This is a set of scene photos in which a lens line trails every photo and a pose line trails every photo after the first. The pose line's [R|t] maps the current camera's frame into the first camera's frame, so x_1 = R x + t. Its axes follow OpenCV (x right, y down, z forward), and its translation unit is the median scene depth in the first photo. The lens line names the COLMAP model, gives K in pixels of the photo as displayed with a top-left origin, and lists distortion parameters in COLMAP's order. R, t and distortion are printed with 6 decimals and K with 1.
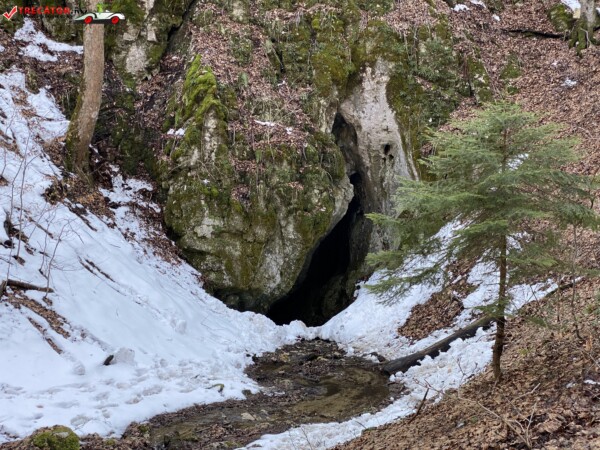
lens RADIAL K [[889.7, 0, 309.1], [0, 889.7, 220.0], [0, 0, 1]] dist [0.089184, 0.000000]
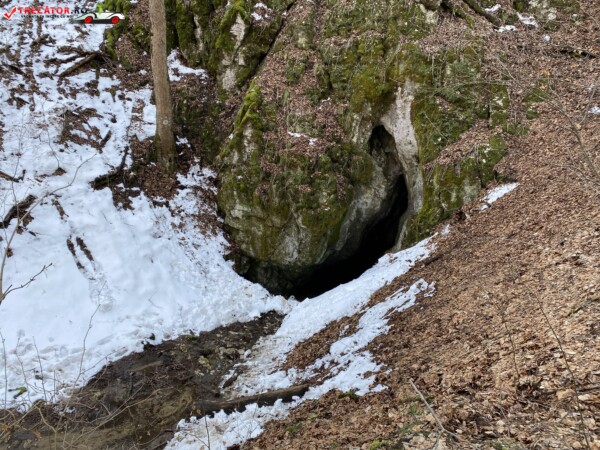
lens RADIAL K [[454.1, 0, 293.5], [0, 454.1, 222.7], [0, 0, 1]] dist [0.061412, -0.071393]
pose [[0.855409, 0.164789, -0.491040, 0.291409], [-0.085328, 0.979920, 0.180209, -0.103900], [0.510877, -0.112253, 0.852294, 0.448887]]
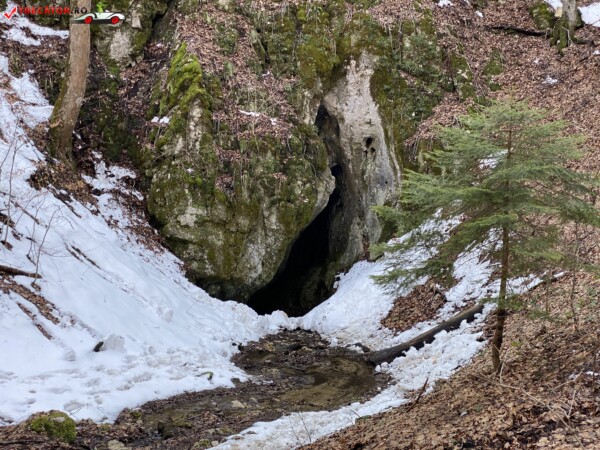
lens RADIAL K [[889.7, 0, 307.3], [0, 889.7, 223.4], [0, 0, 1]] dist [0.089184, 0.000000]
pose [[0.999175, 0.019582, 0.035569, -0.018293], [-0.020058, 0.999714, 0.013052, 0.000539], [-0.035303, -0.013754, 0.999282, -0.004885]]
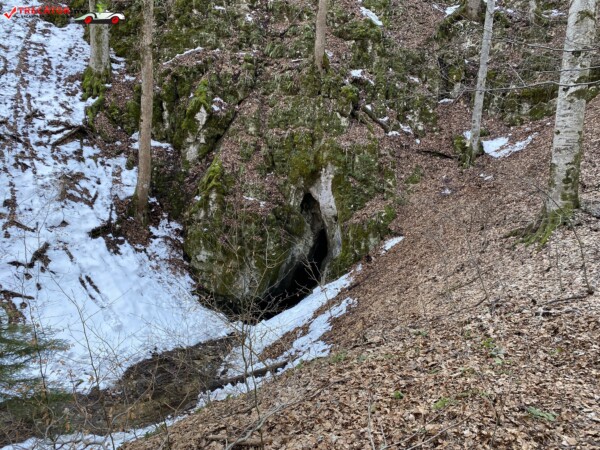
lens RADIAL K [[454.1, 0, 293.1], [0, 454.1, 225.2], [0, 0, 1]] dist [0.061412, -0.071393]
pose [[0.941895, 0.125427, -0.311611, 0.309598], [-0.114746, 0.992009, 0.052455, -0.114894], [0.315700, -0.013651, 0.948761, 0.220156]]
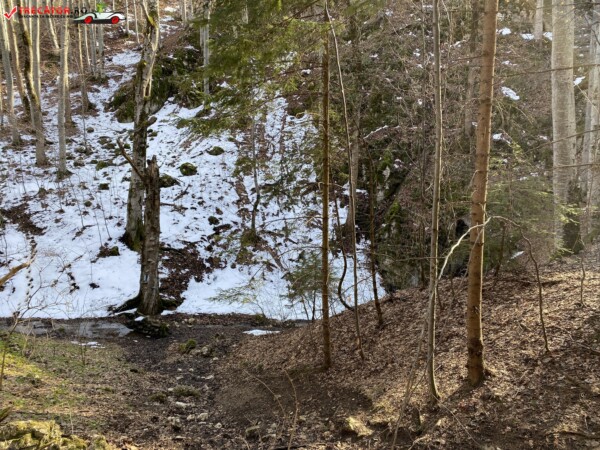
lens RADIAL K [[454.1, 0, 301.2], [0, 454.1, 221.9], [0, 0, 1]] dist [0.061412, -0.071393]
pose [[0.756699, 0.101890, -0.645775, 0.559128], [-0.101485, 0.994114, 0.037934, -0.136527], [0.645839, 0.036832, 0.762585, -0.224218]]
